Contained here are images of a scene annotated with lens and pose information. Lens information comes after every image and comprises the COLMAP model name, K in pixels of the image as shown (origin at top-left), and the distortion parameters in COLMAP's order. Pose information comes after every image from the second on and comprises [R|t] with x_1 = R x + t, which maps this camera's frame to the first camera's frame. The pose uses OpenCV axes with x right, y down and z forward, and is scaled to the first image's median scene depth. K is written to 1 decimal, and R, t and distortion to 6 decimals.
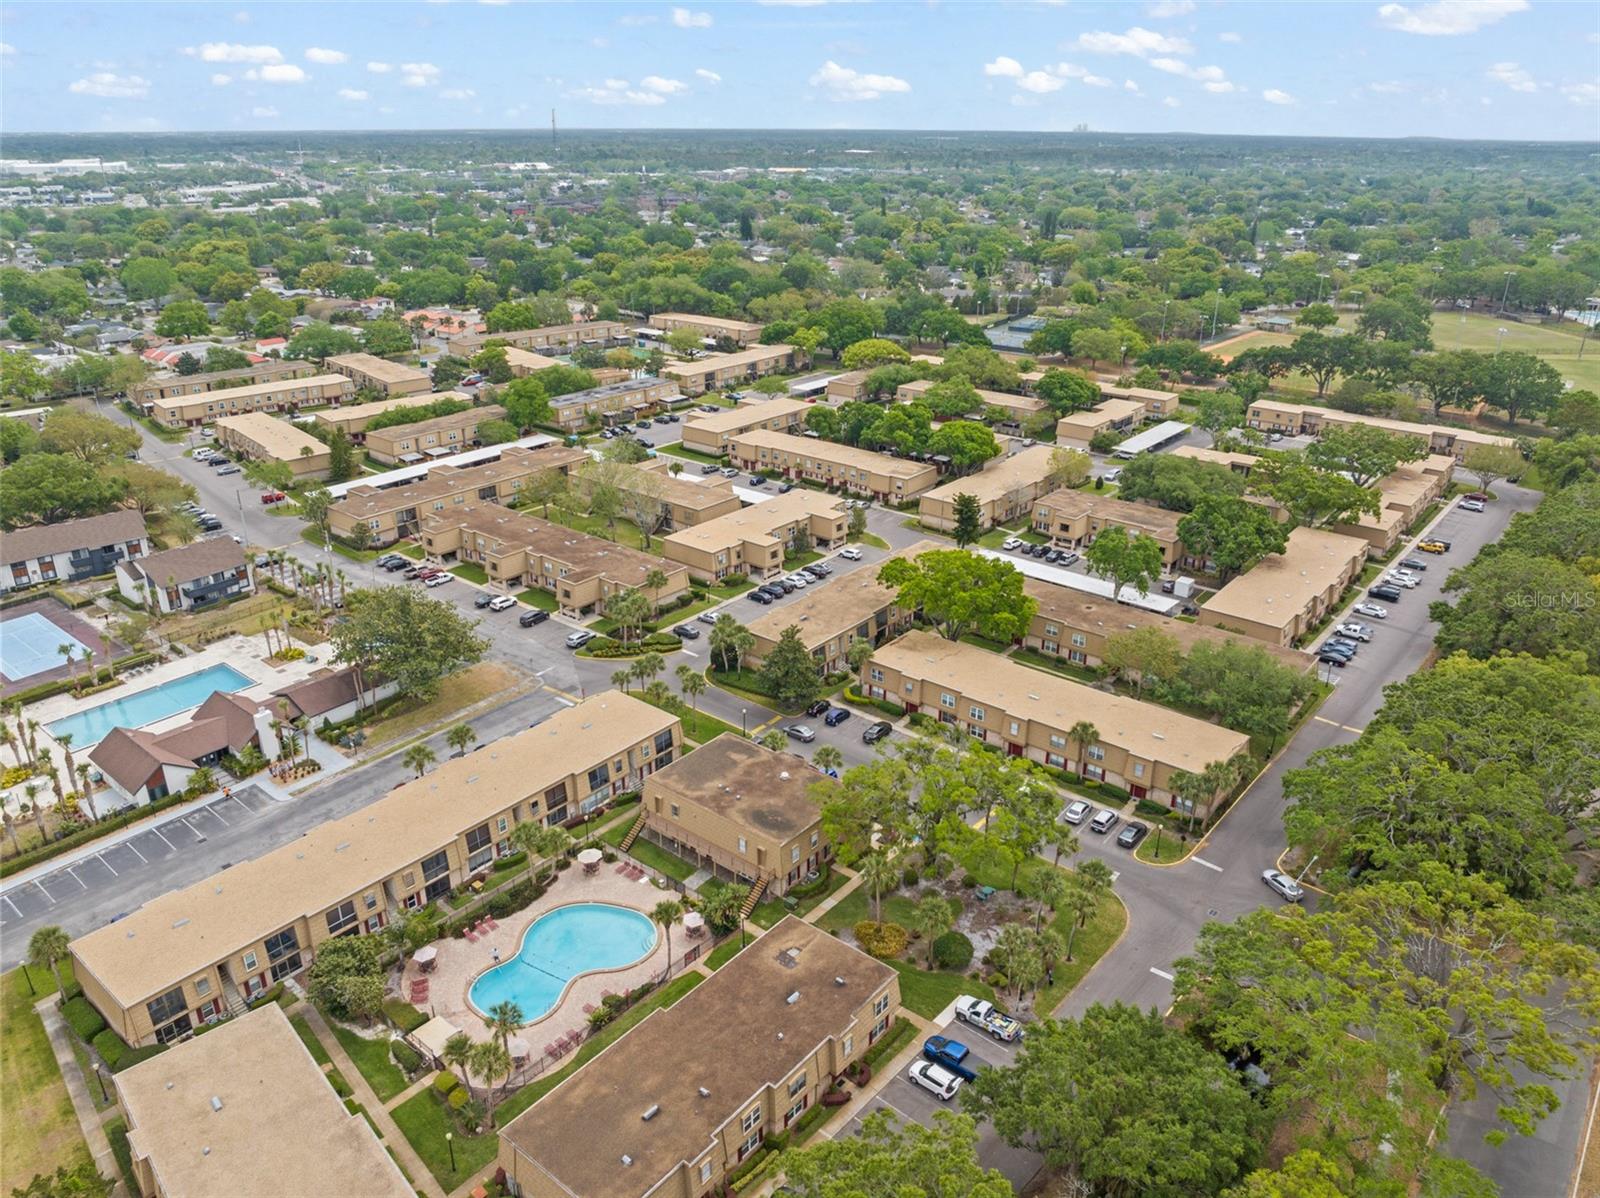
lens RADIAL K [[1150.5, 0, 800.0], [0, 1150.5, 599.0], [0, 0, 1]] dist [-0.021060, -0.005509]
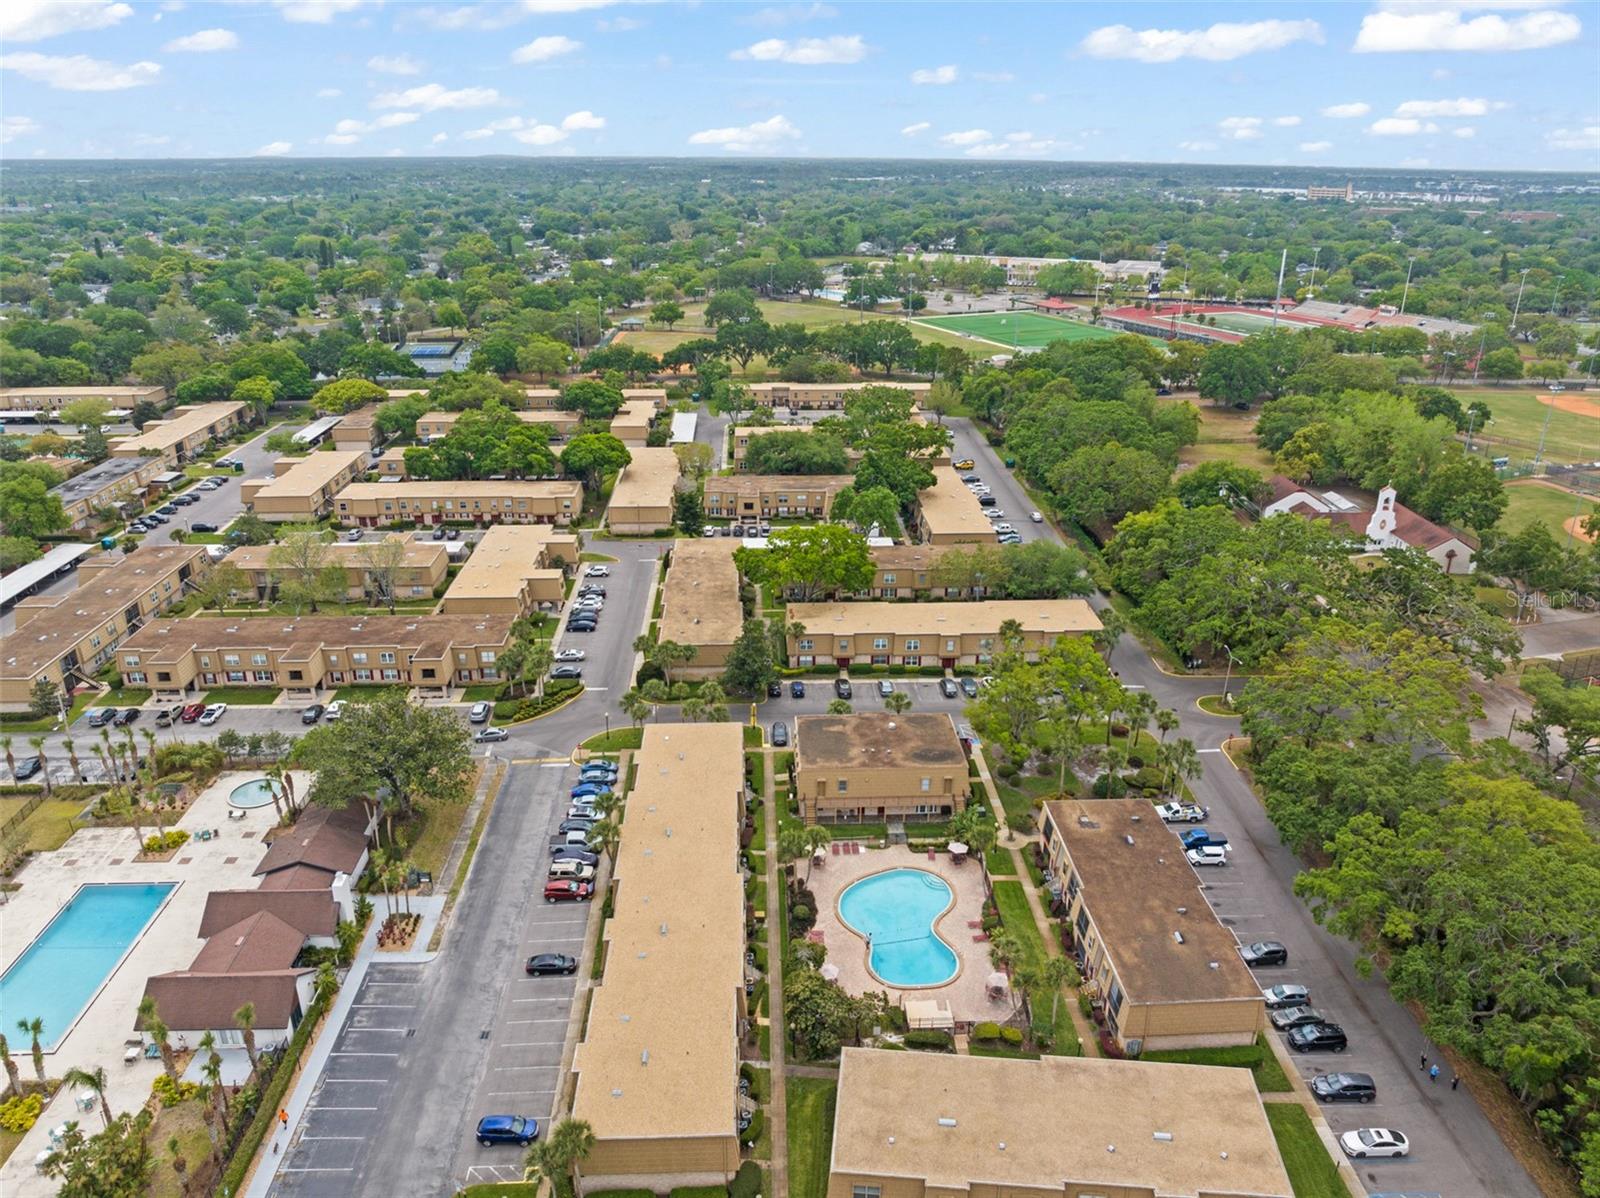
lens RADIAL K [[1150.5, 0, 800.0], [0, 1150.5, 599.0], [0, 0, 1]] dist [-0.021060, -0.005509]
pose [[0.737920, -0.247099, 0.628026, -0.493877], [0.257213, 0.963299, 0.076792, -0.050350], [-0.623952, 0.104870, 0.774394, 0.105076]]
